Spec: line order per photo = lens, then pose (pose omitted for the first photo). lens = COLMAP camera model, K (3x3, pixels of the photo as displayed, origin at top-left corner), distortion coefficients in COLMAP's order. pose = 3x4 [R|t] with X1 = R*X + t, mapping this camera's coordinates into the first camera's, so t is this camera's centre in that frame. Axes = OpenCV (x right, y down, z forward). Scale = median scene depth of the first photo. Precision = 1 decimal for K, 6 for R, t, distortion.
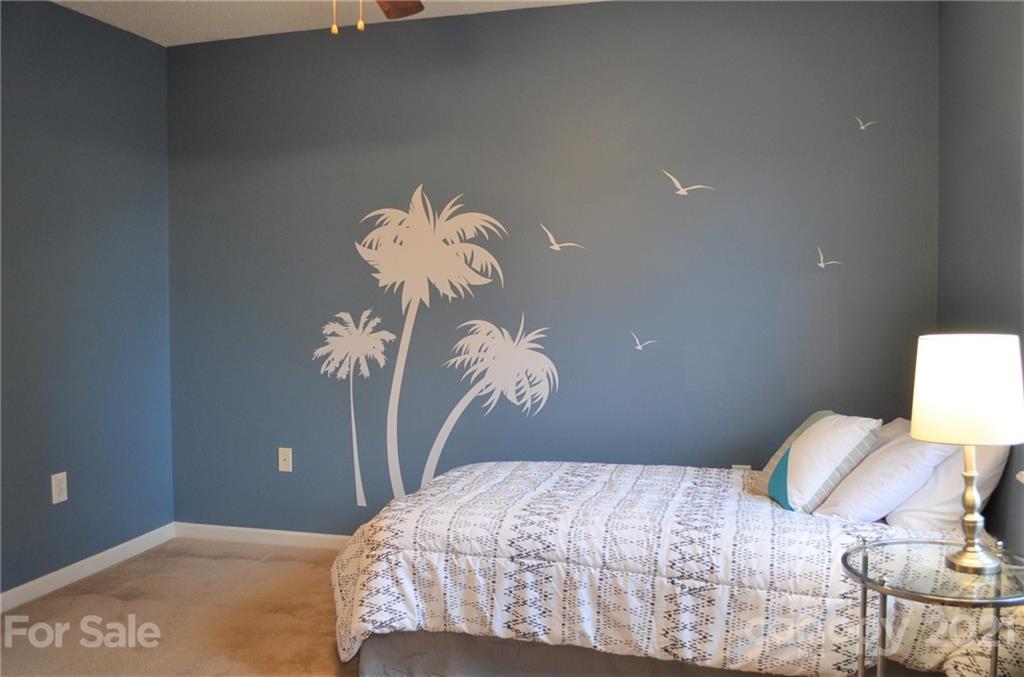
lens RADIAL K [[849.9, 0, 517.5], [0, 849.9, 359.0], [0, 0, 1]] dist [-0.081485, 0.015695]
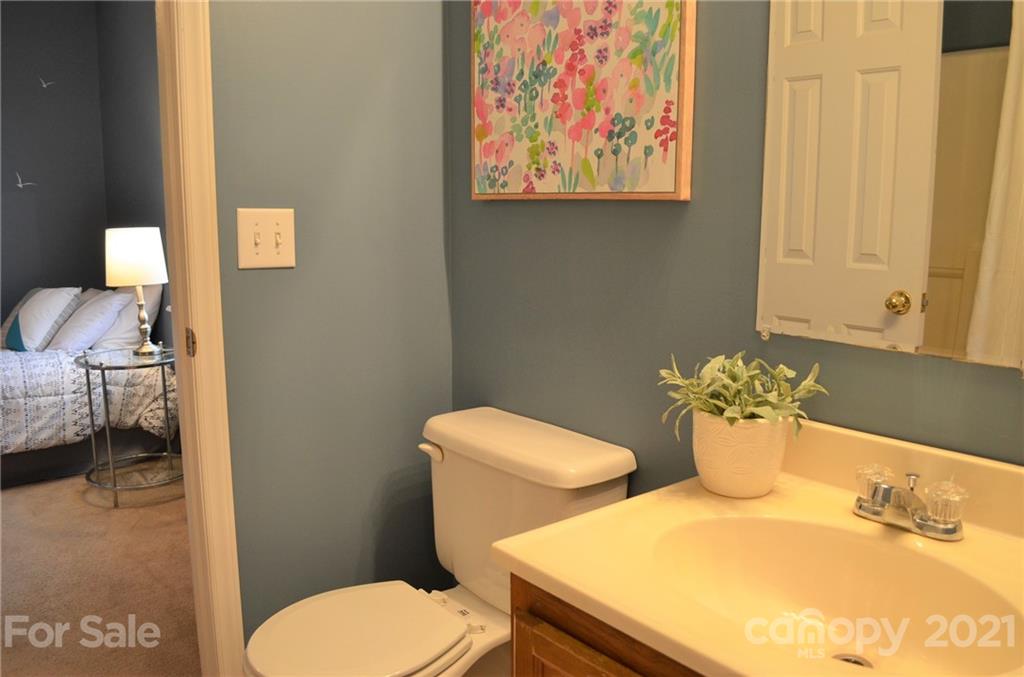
lens RADIAL K [[806.2, 0, 538.2], [0, 806.2, 336.1], [0, 0, 1]] dist [-0.084007, 0.007461]
pose [[0.555381, -0.116219, 0.823435, -0.350722], [0.047464, 0.993002, 0.108138, 0.051807], [-0.830240, -0.020974, 0.557011, -0.599317]]
